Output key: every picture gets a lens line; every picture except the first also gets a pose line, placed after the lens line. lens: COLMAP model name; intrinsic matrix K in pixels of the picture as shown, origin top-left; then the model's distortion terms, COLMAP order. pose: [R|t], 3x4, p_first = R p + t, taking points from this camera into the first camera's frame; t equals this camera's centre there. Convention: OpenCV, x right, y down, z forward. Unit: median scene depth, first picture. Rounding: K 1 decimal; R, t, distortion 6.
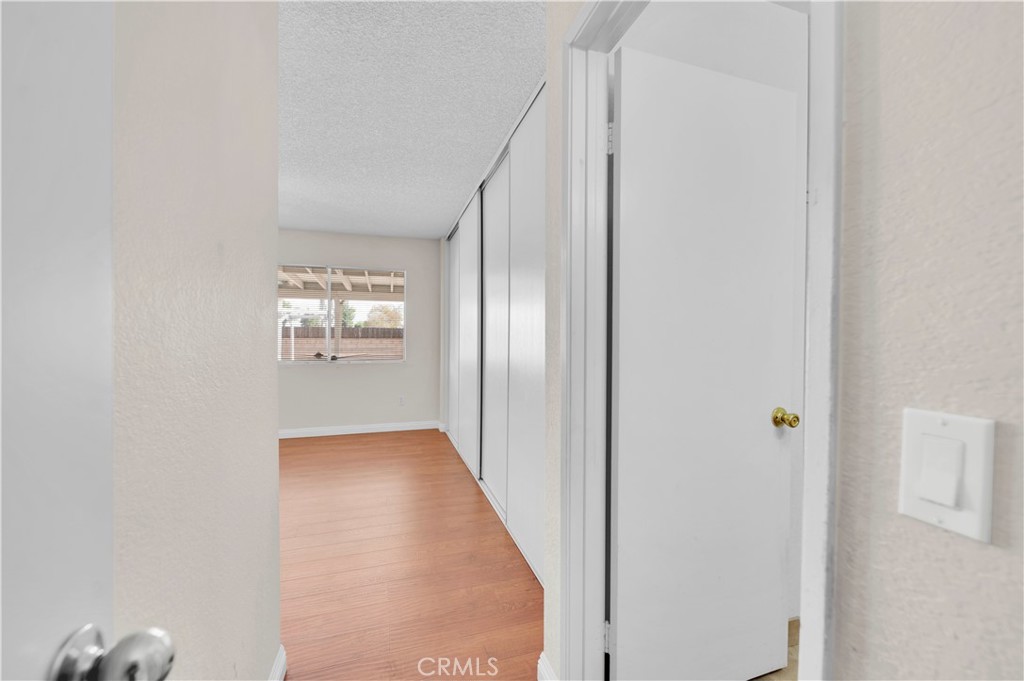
lens RADIAL K [[408.9, 0, 511.6], [0, 408.9, 338.9], [0, 0, 1]] dist [-0.002208, -0.001649]
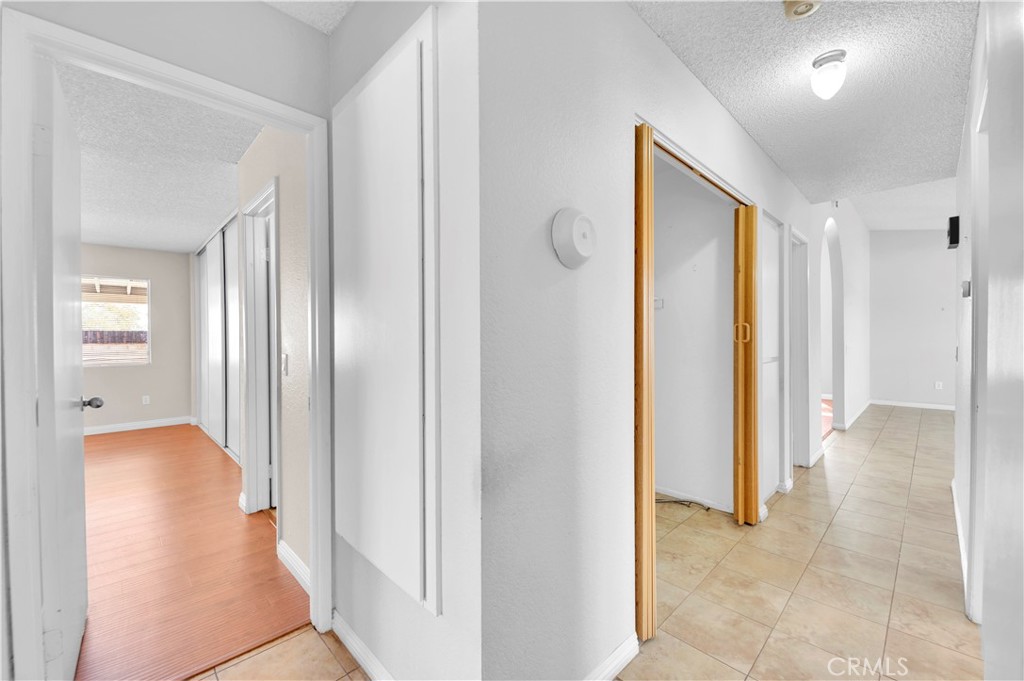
lens RADIAL K [[408.9, 0, 515.3], [0, 408.9, 343.2], [0, 0, 1]] dist [-0.002208, -0.001649]
pose [[0.885456, -0.014432, 0.464500, 0.094749], [0.011586, 0.999893, 0.008982, 0.000550], [-0.464580, -0.002571, 0.885528, -0.405187]]
